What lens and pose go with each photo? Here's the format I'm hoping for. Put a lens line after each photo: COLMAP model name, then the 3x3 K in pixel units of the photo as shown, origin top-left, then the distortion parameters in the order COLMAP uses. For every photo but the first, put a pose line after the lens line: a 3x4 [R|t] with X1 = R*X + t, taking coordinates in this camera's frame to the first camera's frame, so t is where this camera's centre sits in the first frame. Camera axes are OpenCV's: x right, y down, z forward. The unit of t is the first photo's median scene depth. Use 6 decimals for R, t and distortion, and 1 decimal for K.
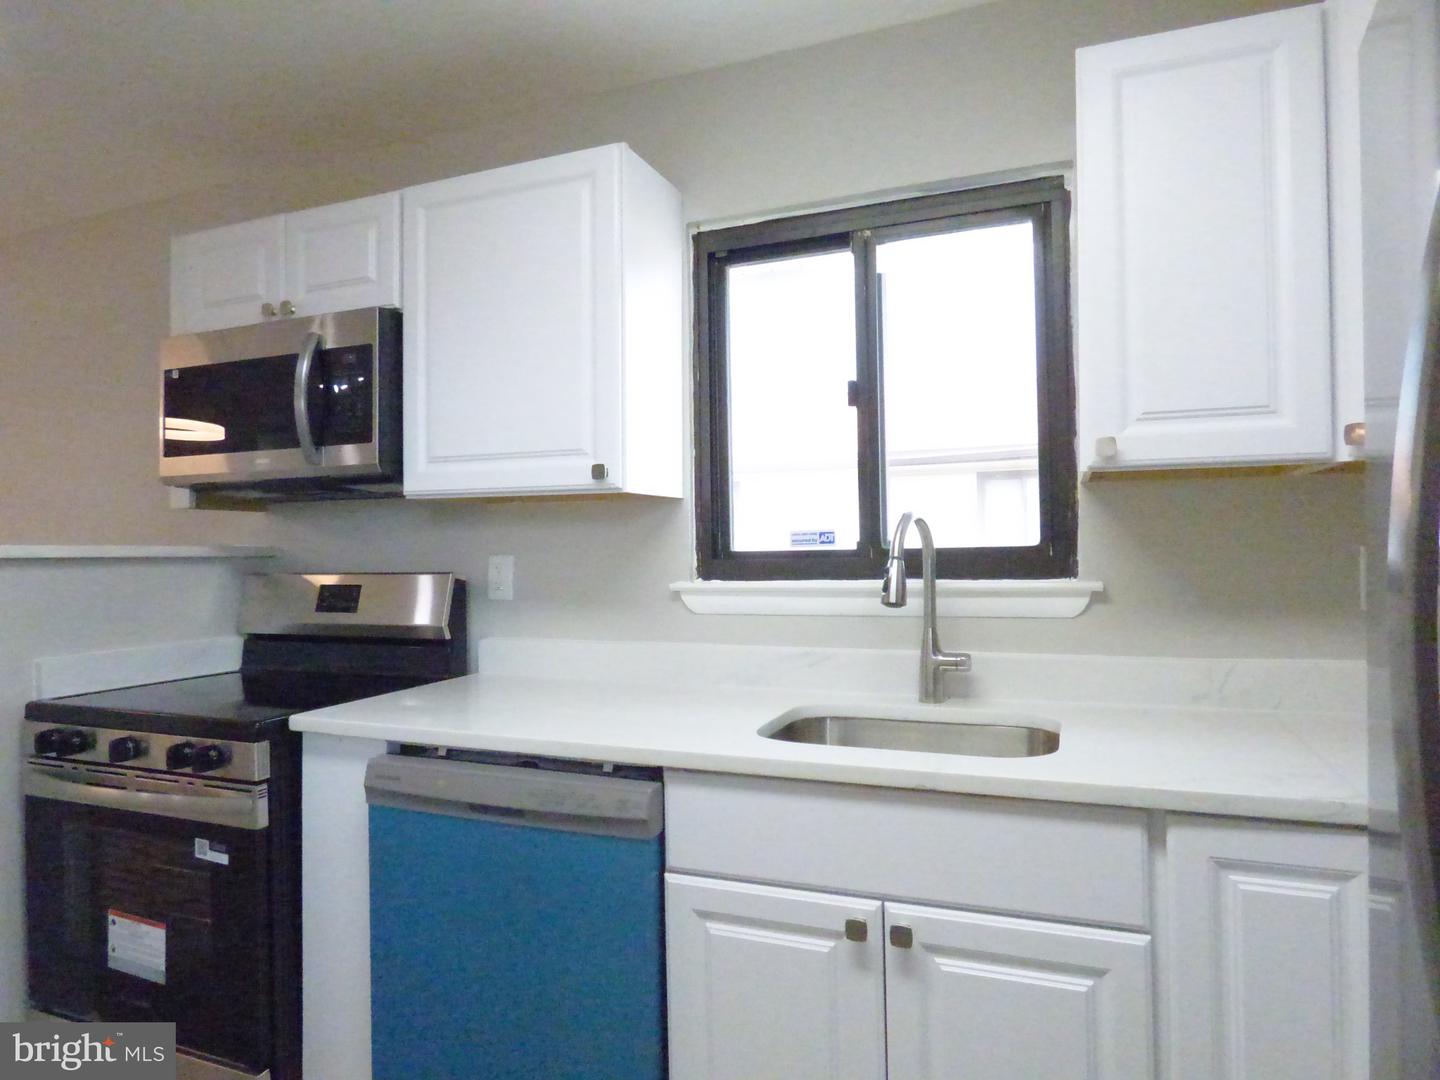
lens RADIAL K [[857.8, 0, 719.2], [0, 857.8, 538.3], [0, 0, 1]] dist [-0.011568, 0.000538]
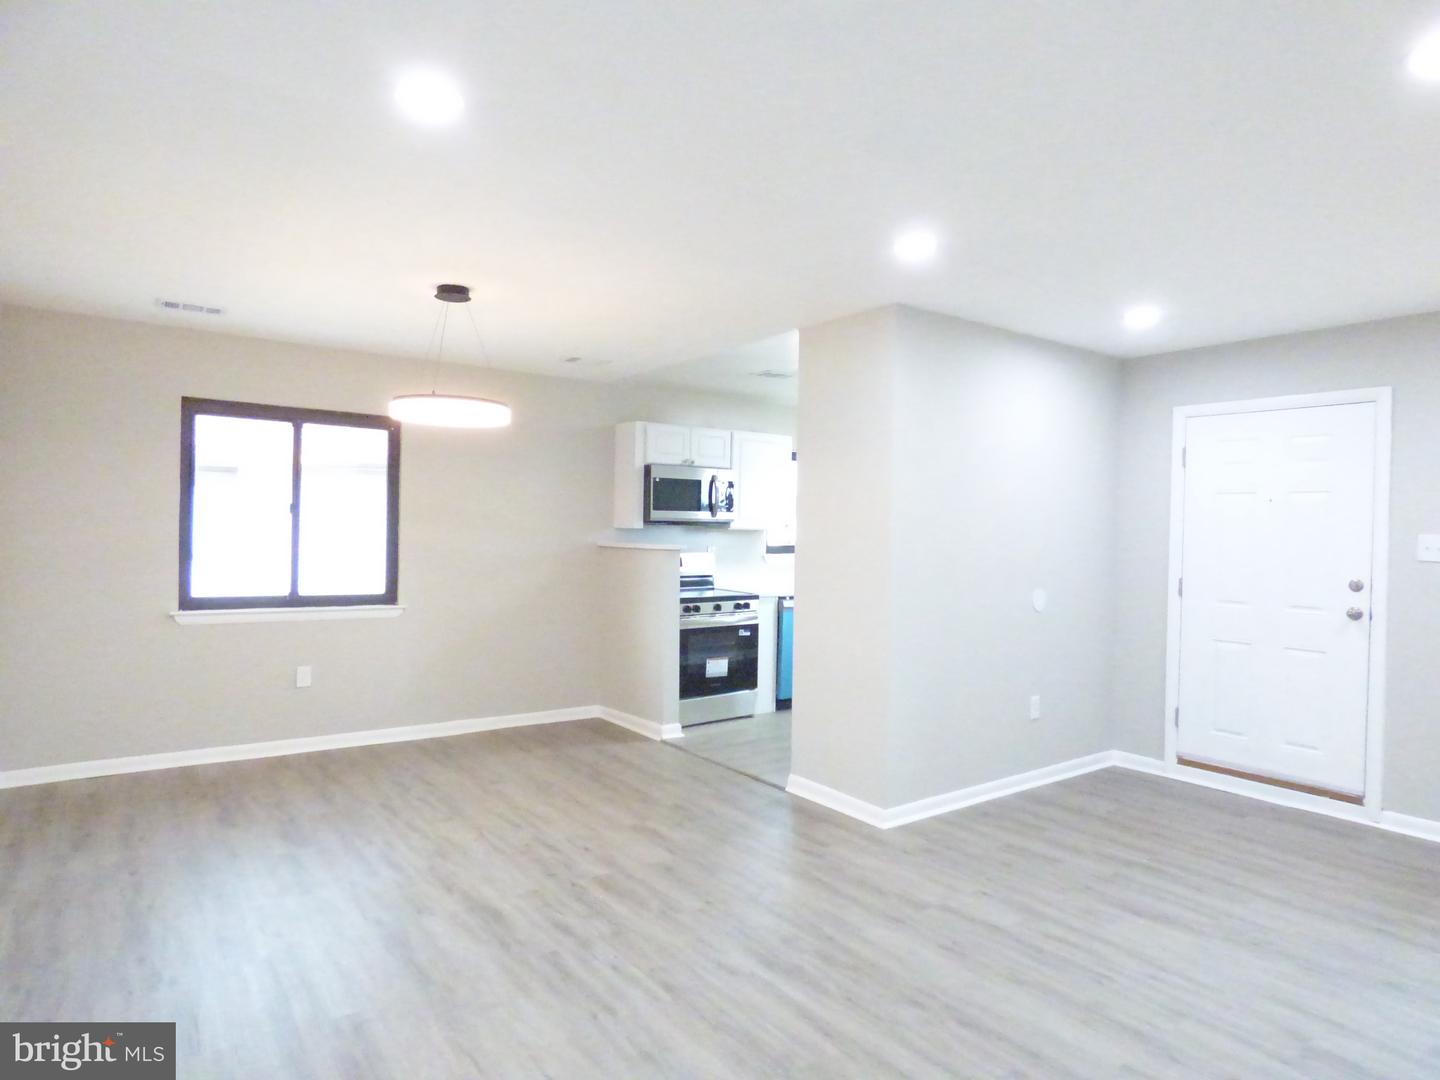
lens RADIAL K [[857.8, 0, 719.2], [0, 857.8, 538.3], [0, 0, 1]] dist [-0.011568, 0.000538]
pose [[0.533291, 0.005511, 0.845914, -3.515443], [-0.033046, 0.999351, 0.014322, -0.066005], [-0.845286, -0.035592, 0.533127, -0.759889]]
